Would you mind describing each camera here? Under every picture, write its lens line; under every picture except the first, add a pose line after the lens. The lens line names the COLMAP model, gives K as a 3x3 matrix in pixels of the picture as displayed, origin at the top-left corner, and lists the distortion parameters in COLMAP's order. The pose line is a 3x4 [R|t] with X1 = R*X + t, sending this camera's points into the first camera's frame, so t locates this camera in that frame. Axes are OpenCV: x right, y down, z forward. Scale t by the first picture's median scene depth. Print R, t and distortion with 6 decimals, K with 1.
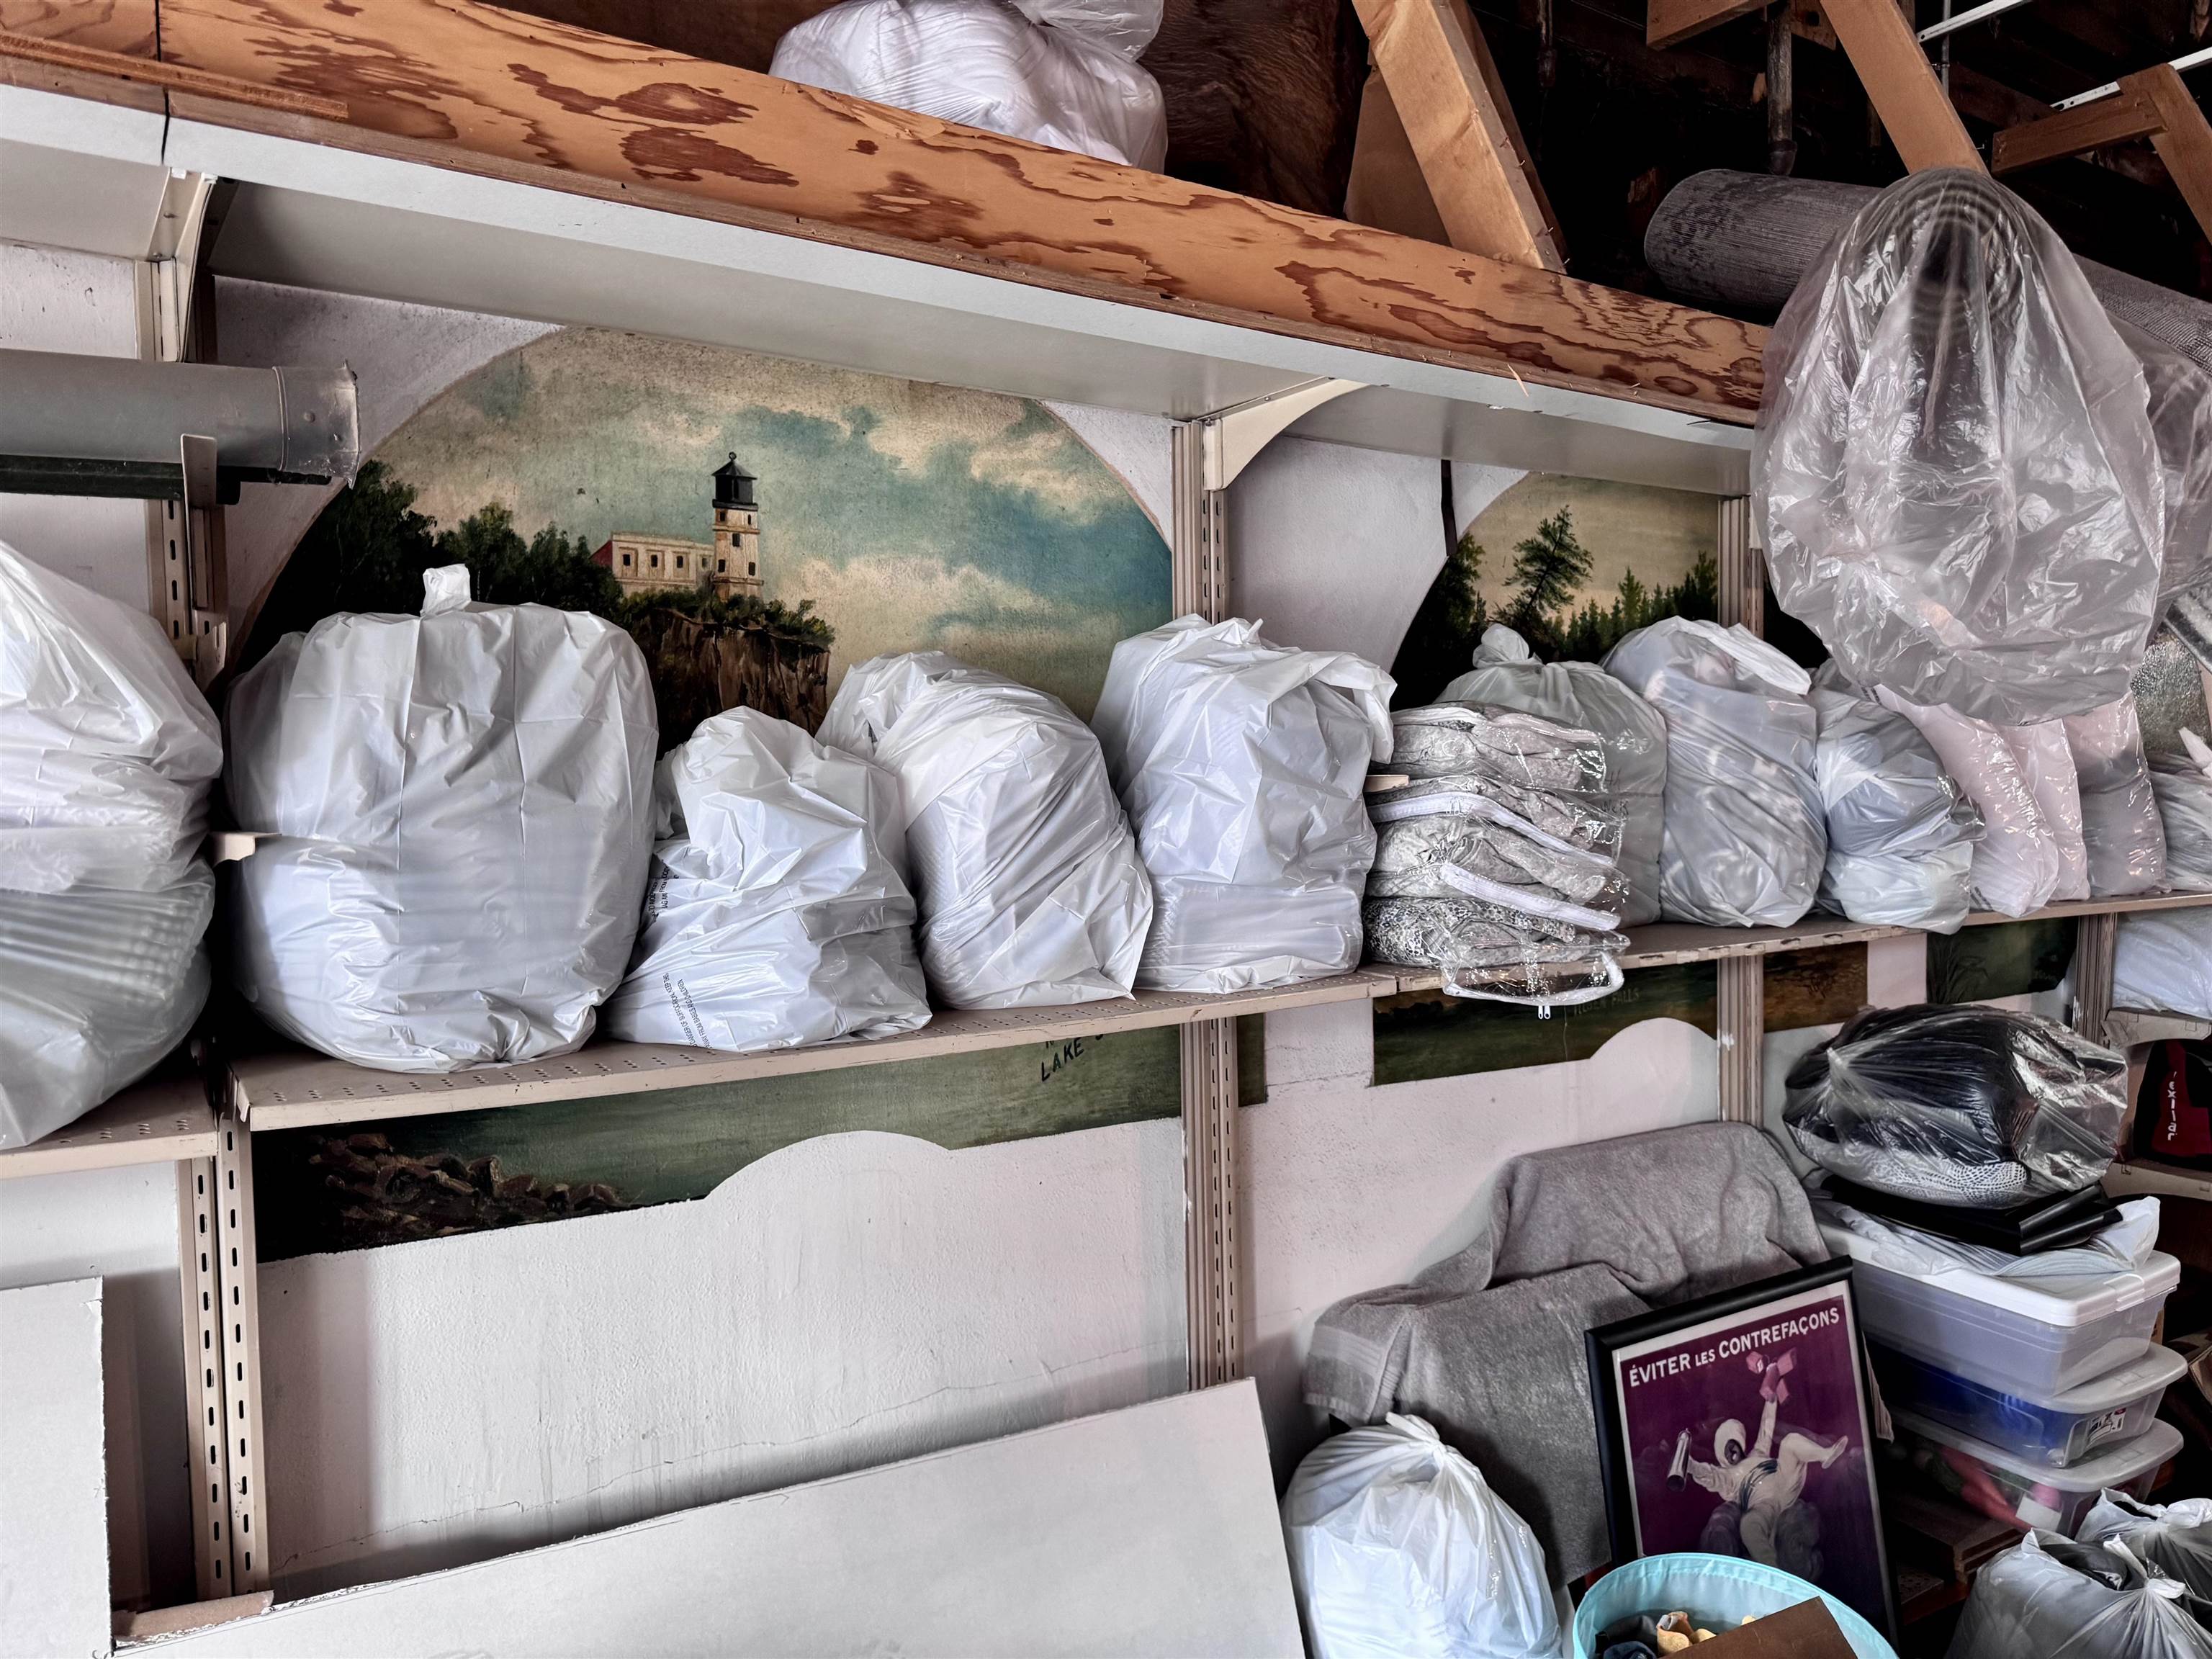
lens RADIAL K [[1554.6, 0, 1109.5], [0, 1554.6, 840.0], [0, 0, 1]] dist [0.103695, -0.164852]
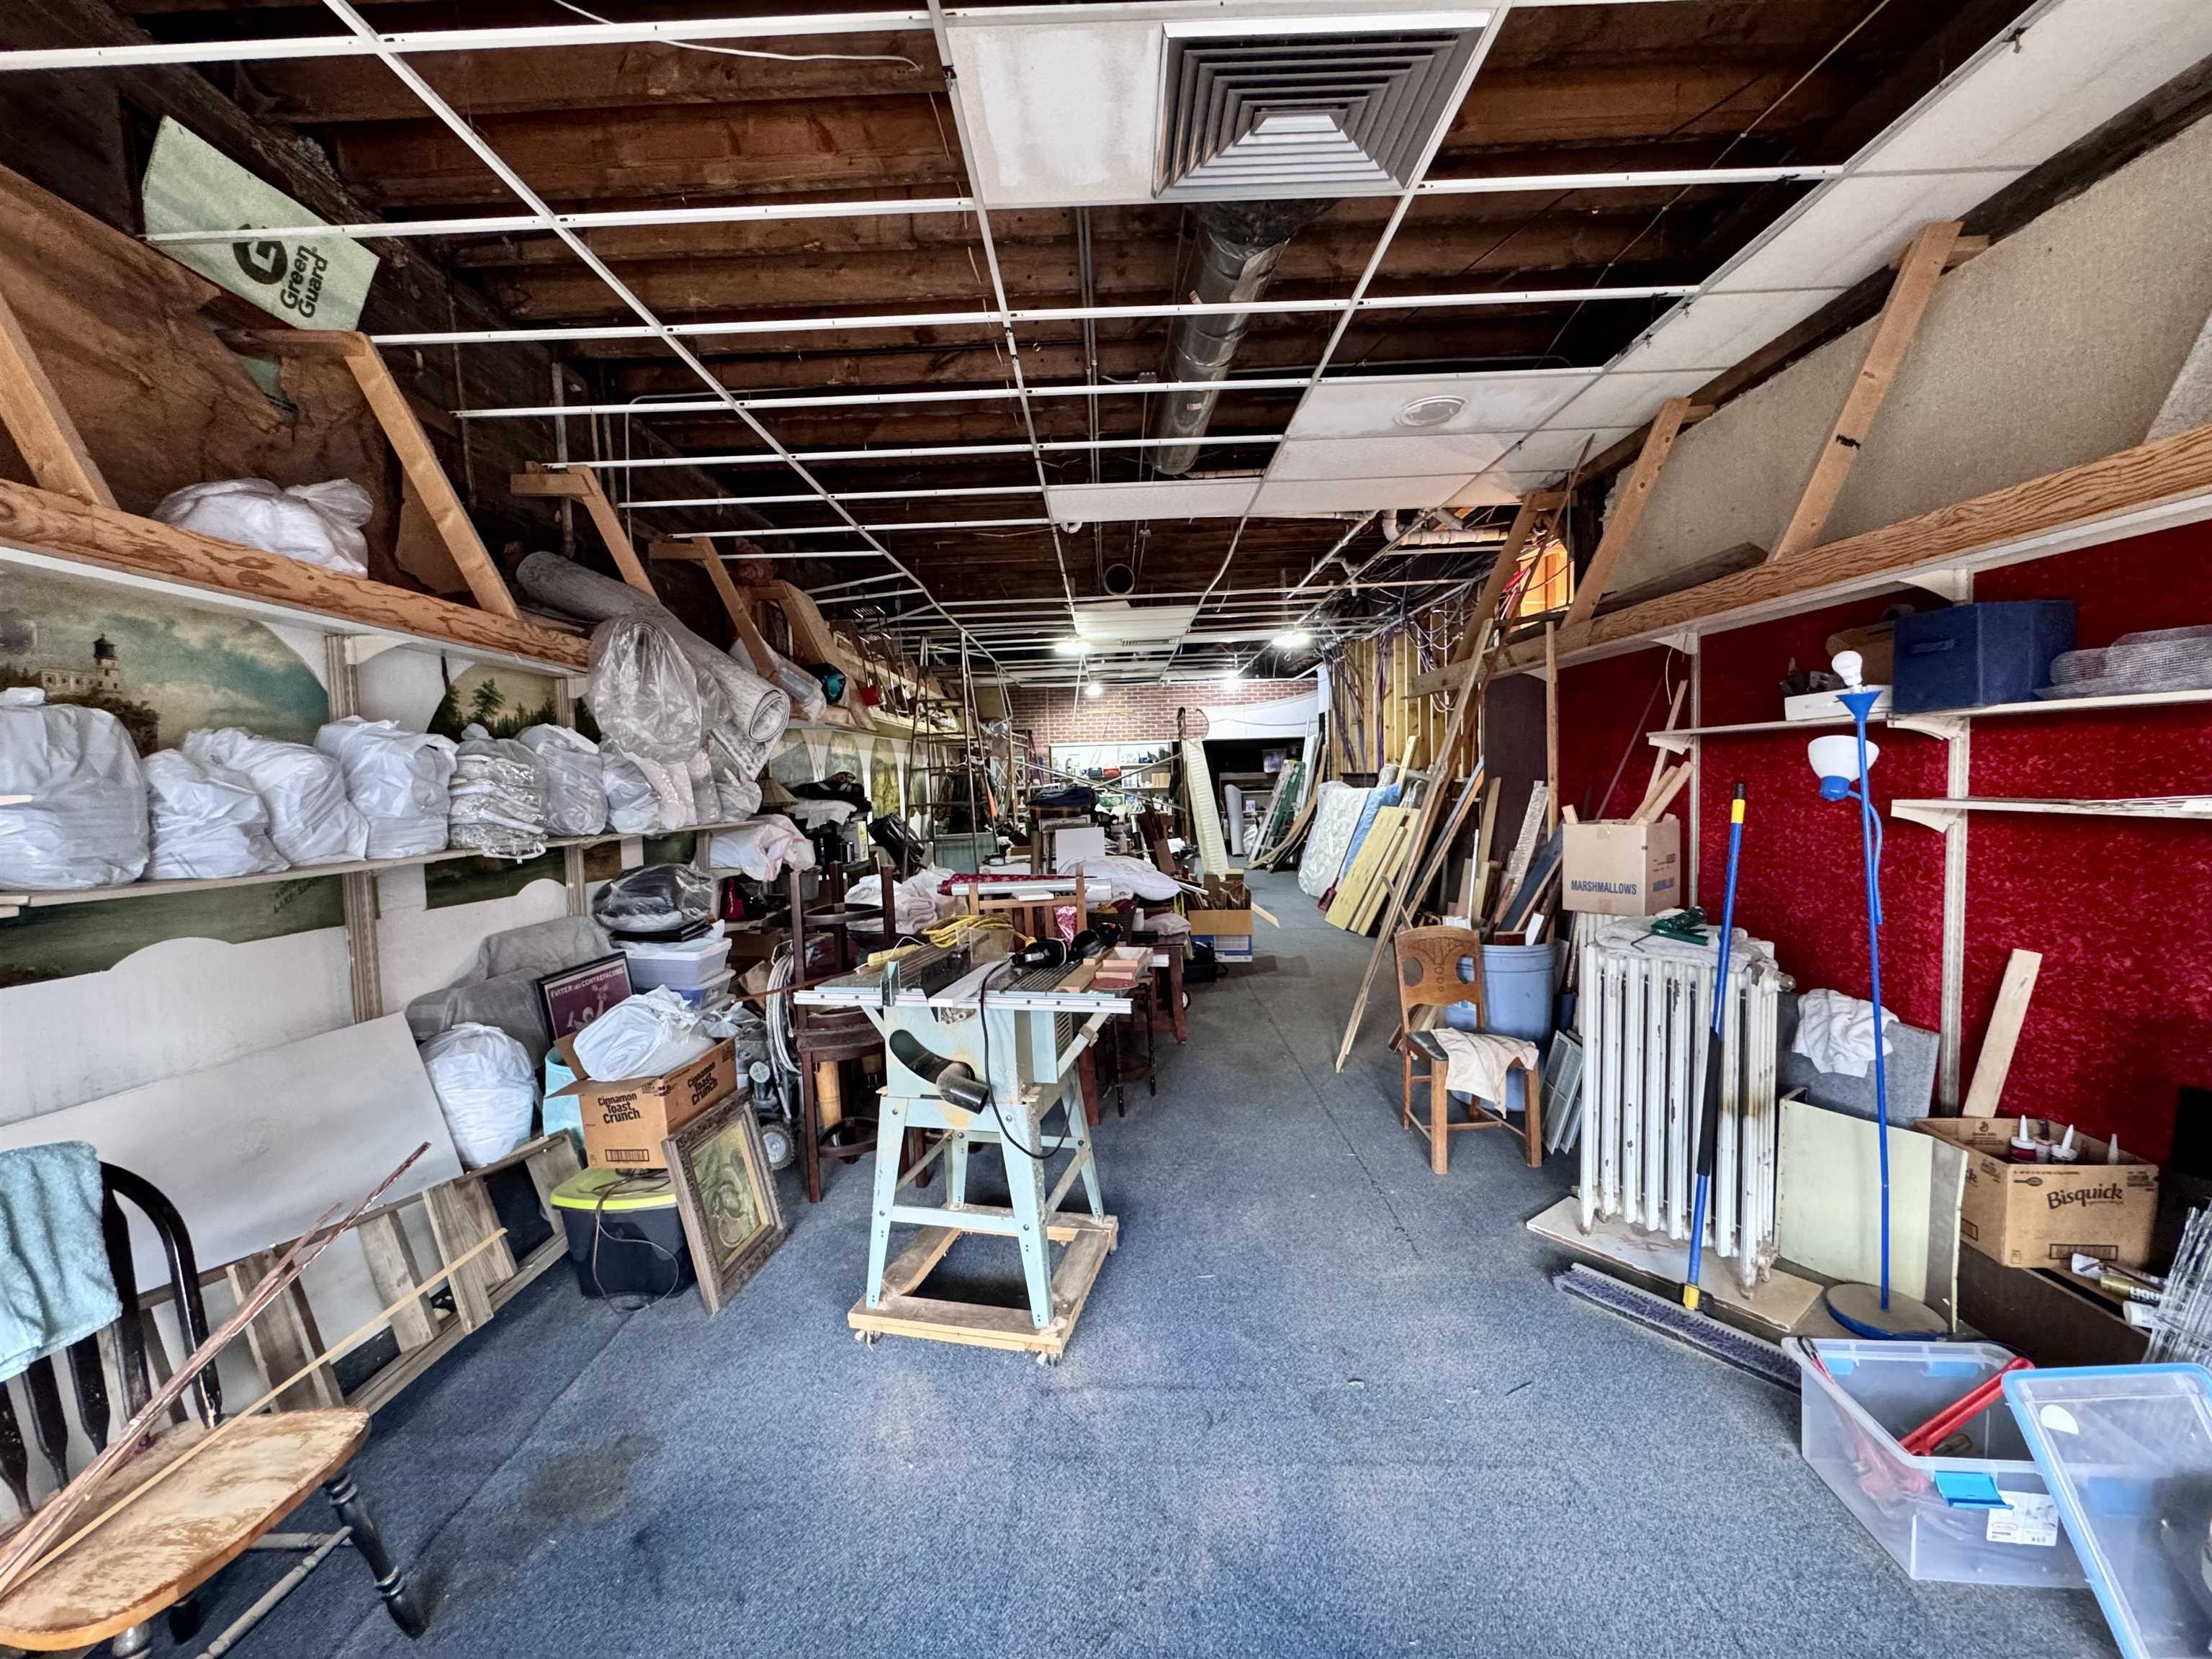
lens RADIAL K [[879.9, 0, 1106.2], [0, 879.9, 826.5], [0, 0, 1]] dist [-0.001022, -0.000002]
pose [[0.559074, -0.044737, 0.827910, -0.445130], [0.052616, 0.998445, 0.018422, 0.070574], [-0.827446, 0.033262, 0.560559, -0.785516]]
